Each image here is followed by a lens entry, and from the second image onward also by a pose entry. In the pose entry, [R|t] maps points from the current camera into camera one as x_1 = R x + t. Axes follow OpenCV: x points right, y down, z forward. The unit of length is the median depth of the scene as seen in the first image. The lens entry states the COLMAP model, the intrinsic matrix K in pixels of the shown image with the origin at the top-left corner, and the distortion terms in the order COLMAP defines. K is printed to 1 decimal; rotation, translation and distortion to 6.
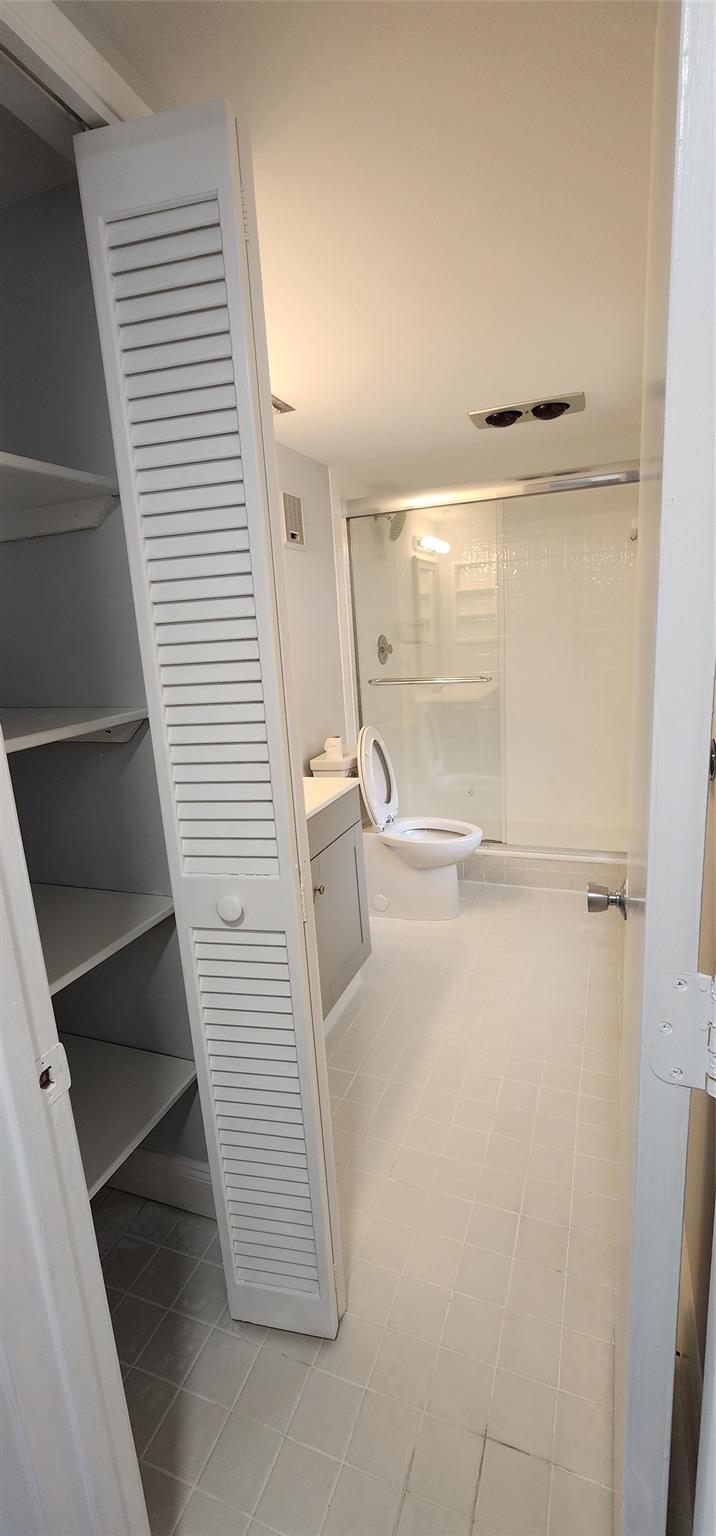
lens RADIAL K [[630.0, 0, 360.2], [0, 630.0, 762.3], [0, 0, 1]] dist [-0.002087, 0.001216]
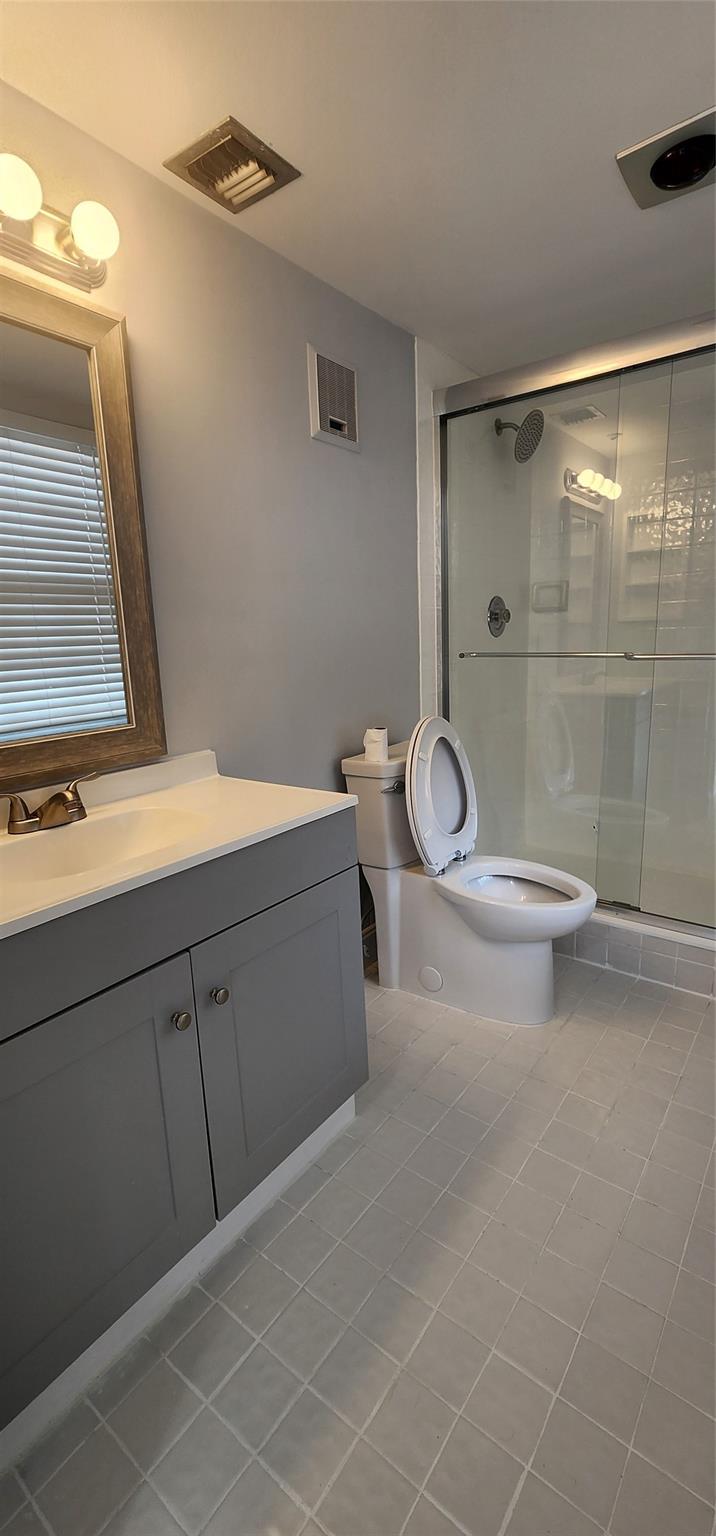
lens RADIAL K [[630.0, 0, 366.0], [0, 630.0, 765.7], [0, 0, 1]] dist [-0.002087, 0.001216]
pose [[0.961313, 0.086487, -0.261527, 0.120158], [-0.083323, 0.996253, 0.023186, -0.014151], [0.262552, -0.000498, 0.964918, 0.325130]]
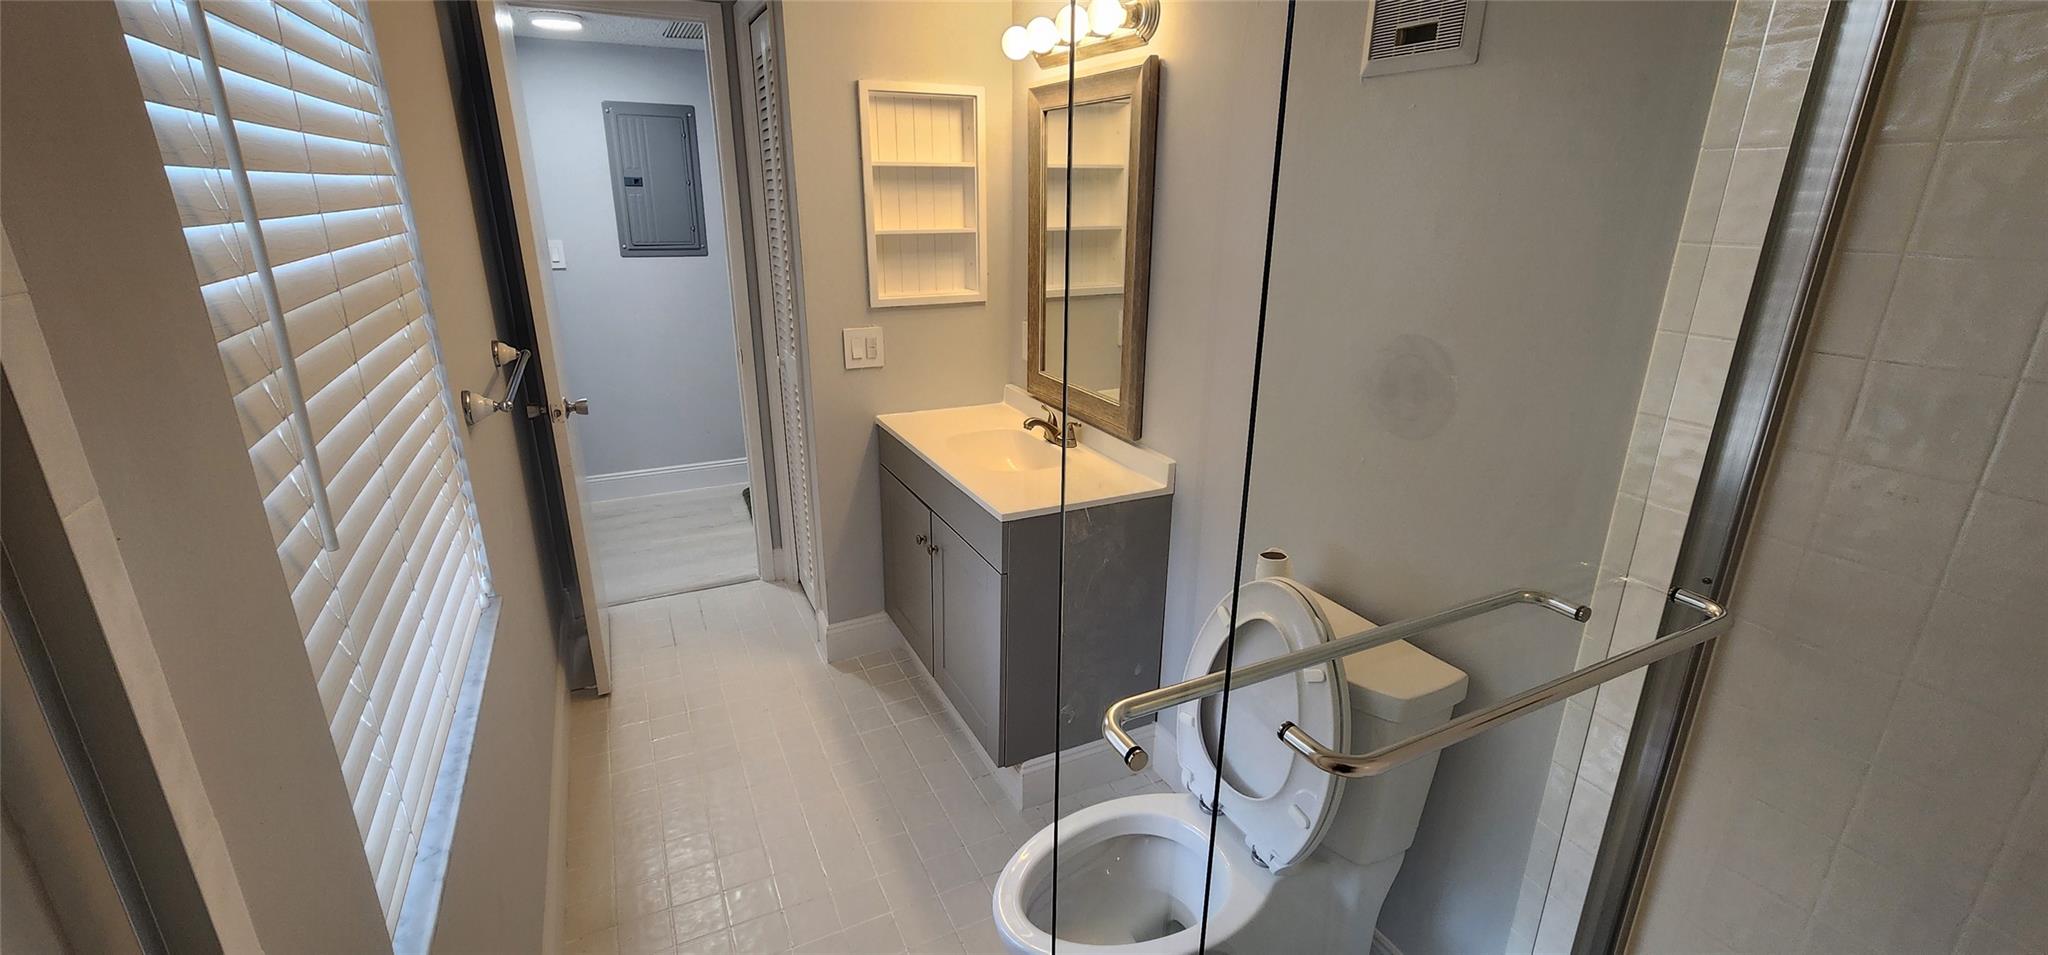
lens RADIAL K [[839.9, 0, 1017.4], [0, 839.9, 474.9], [0, 0, 1]] dist [-0.002087, 0.001216]
pose [[-0.672133, 0.287345, -0.682401, 0.414716], [-0.128623, 0.862303, 0.489786, -0.316833], [0.729173, 0.416974, -0.542622, 1.092945]]
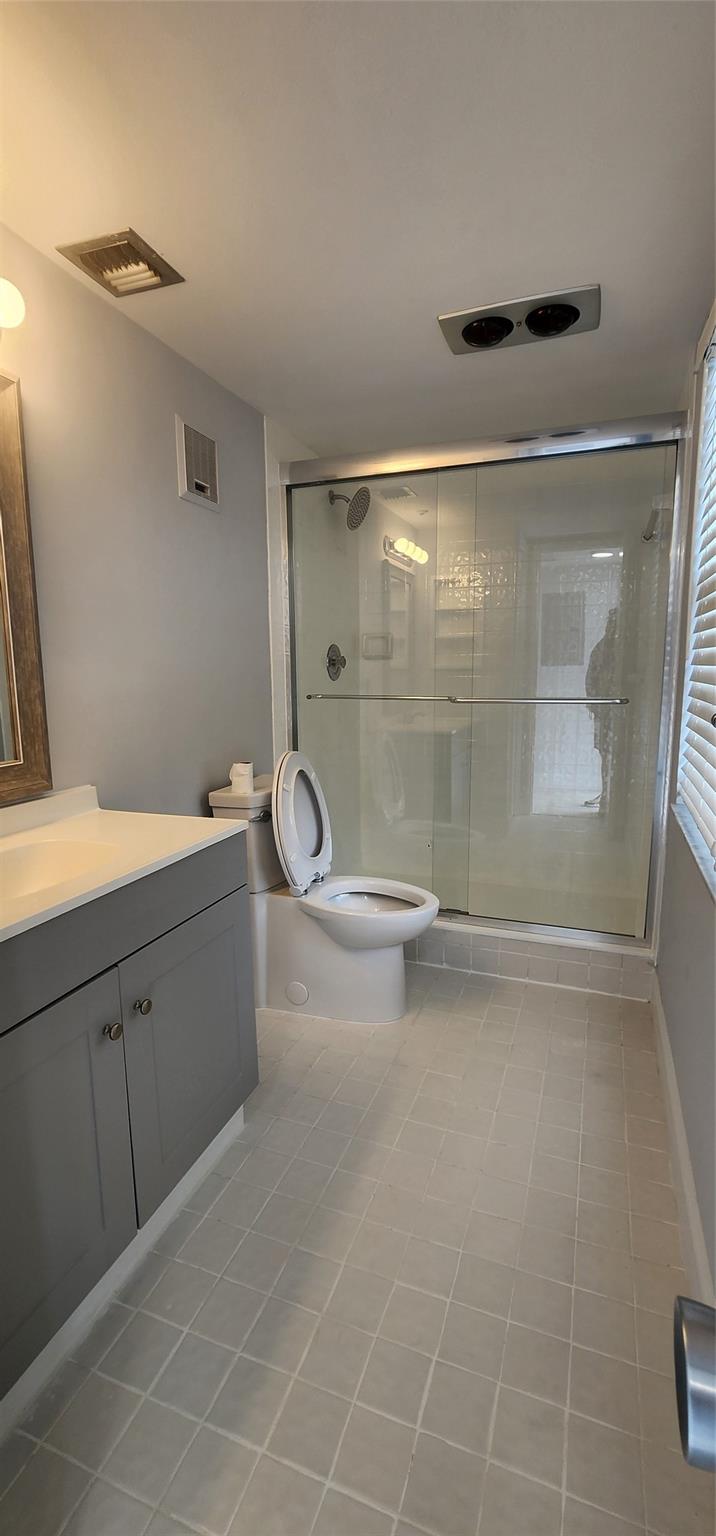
lens RADIAL K [[630.0, 0, 360.5], [0, 630.0, 766.5], [0, 0, 1]] dist [-0.002087, 0.001216]
pose [[0.998478, 0.051790, 0.018986, 0.076791], [-0.050618, 0.997049, -0.057711, -0.000523], [-0.021918, 0.056662, 0.998153, 0.251282]]
